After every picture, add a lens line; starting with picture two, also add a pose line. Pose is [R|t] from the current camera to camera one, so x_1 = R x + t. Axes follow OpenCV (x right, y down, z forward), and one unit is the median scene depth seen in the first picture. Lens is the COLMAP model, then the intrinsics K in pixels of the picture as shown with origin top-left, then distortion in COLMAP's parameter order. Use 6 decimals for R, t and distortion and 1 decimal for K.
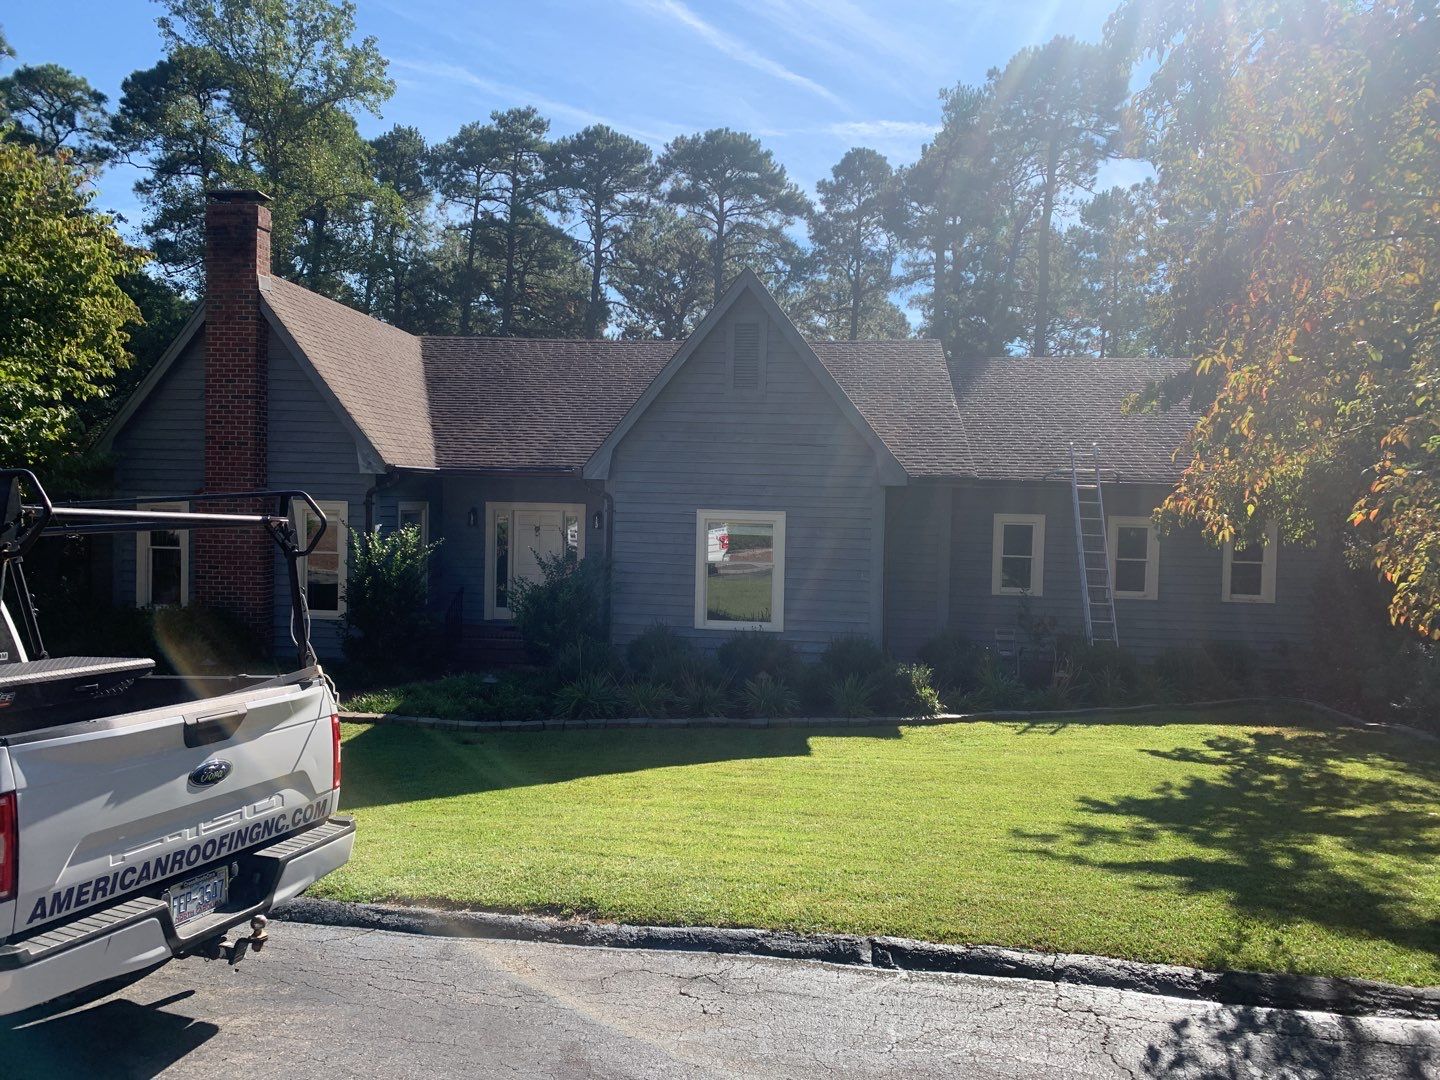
lens RADIAL K [[1097.5, 0, 700.3], [0, 1097.5, 524.6], [0, 0, 1]] dist [0.006895, 0.010630]
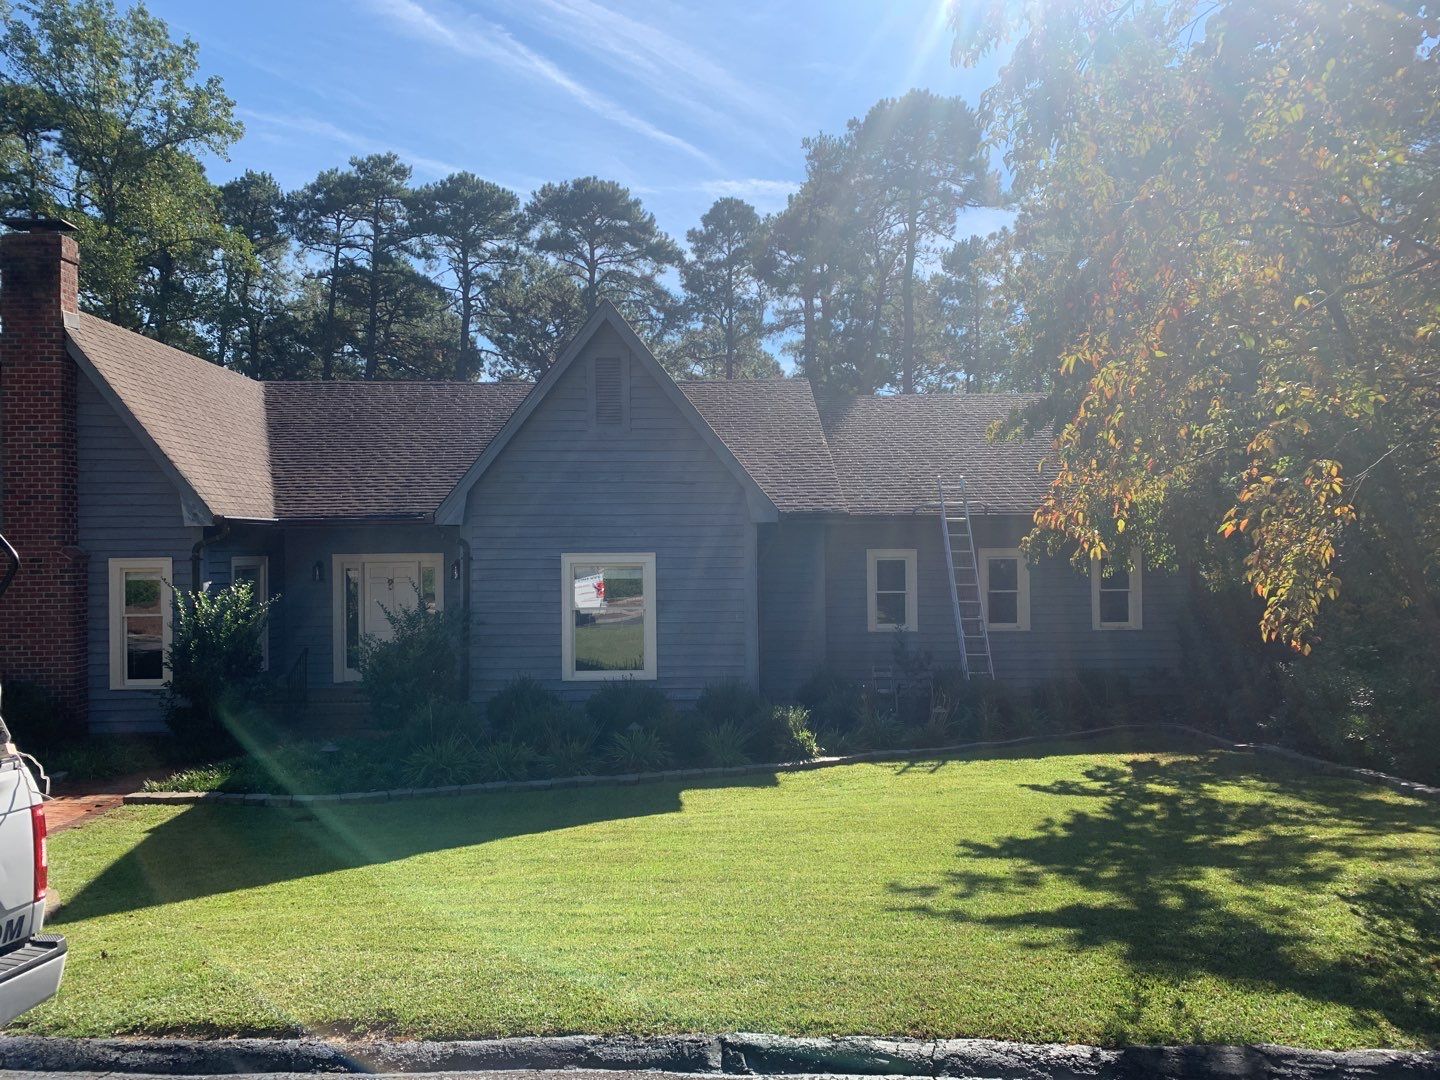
lens RADIAL K [[1093.6, 0, 712.7], [0, 1093.6, 533.8], [0, 0, 1]] dist [0.019863, -0.017763]
pose [[0.992836, -0.029951, 0.115673, 0.015949], [0.034317, 0.998765, -0.035936, 0.005878], [-0.114454, 0.039648, 0.992637, 0.039099]]
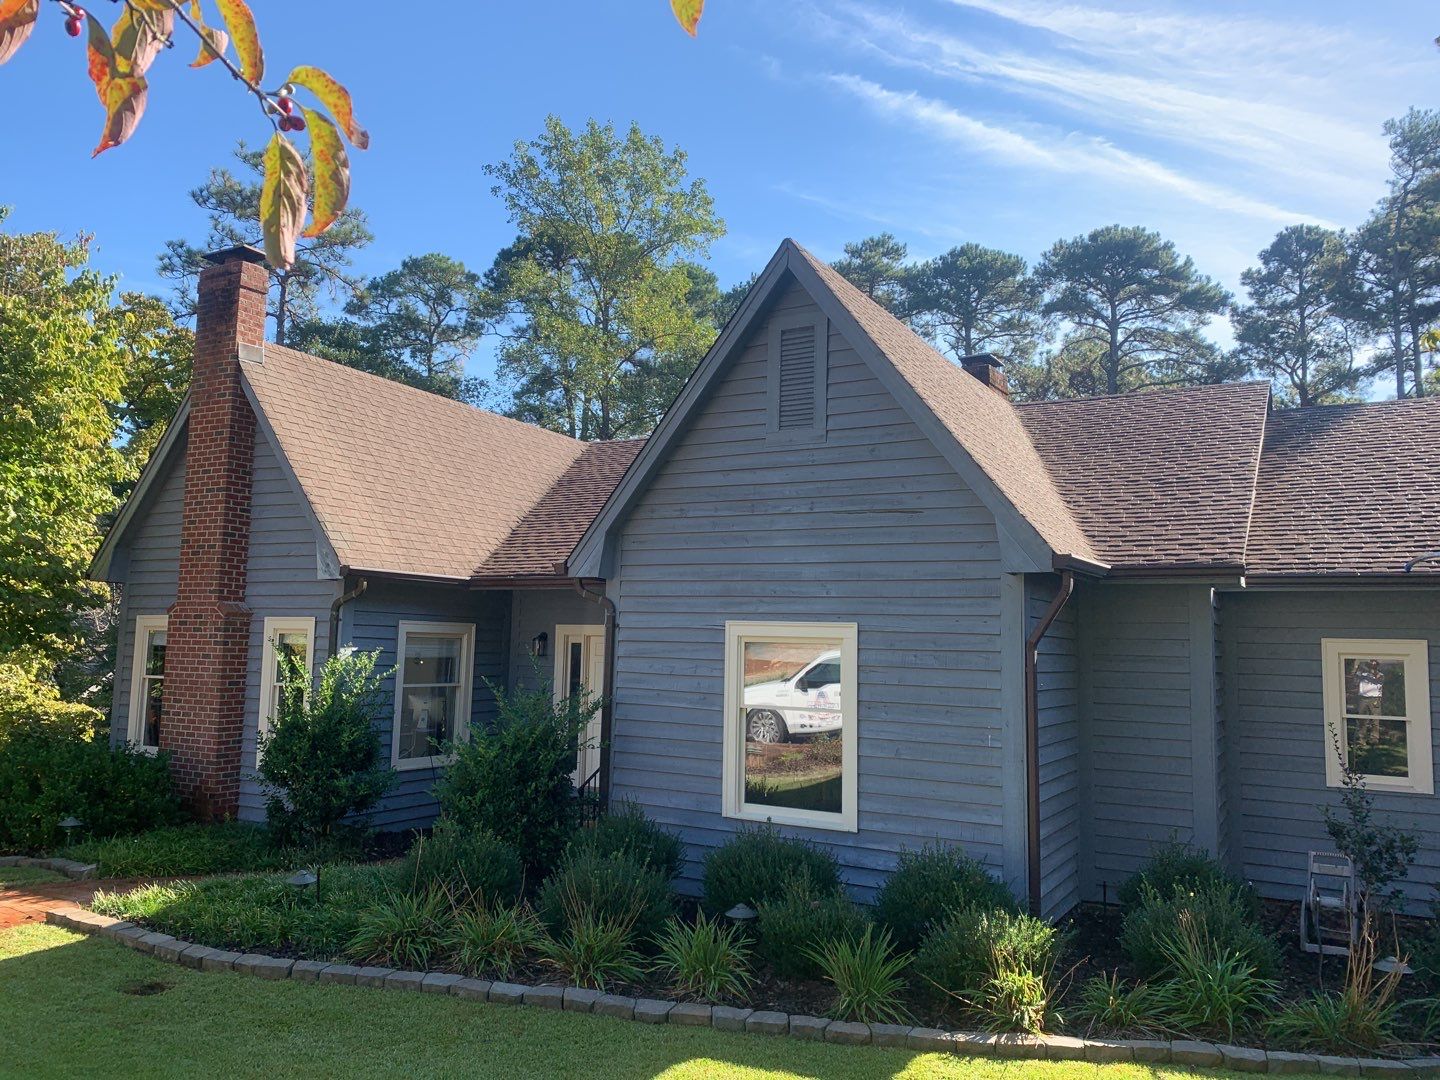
lens RADIAL K [[1093.6, 0, 712.7], [0, 1093.6, 533.8], [0, 0, 1]] dist [0.019863, -0.017763]
pose [[0.913970, -0.042795, -0.403518, 0.206360], [-0.016011, 0.989846, -0.141242, 0.021007], [0.405465, 0.135551, 0.904004, 0.348142]]
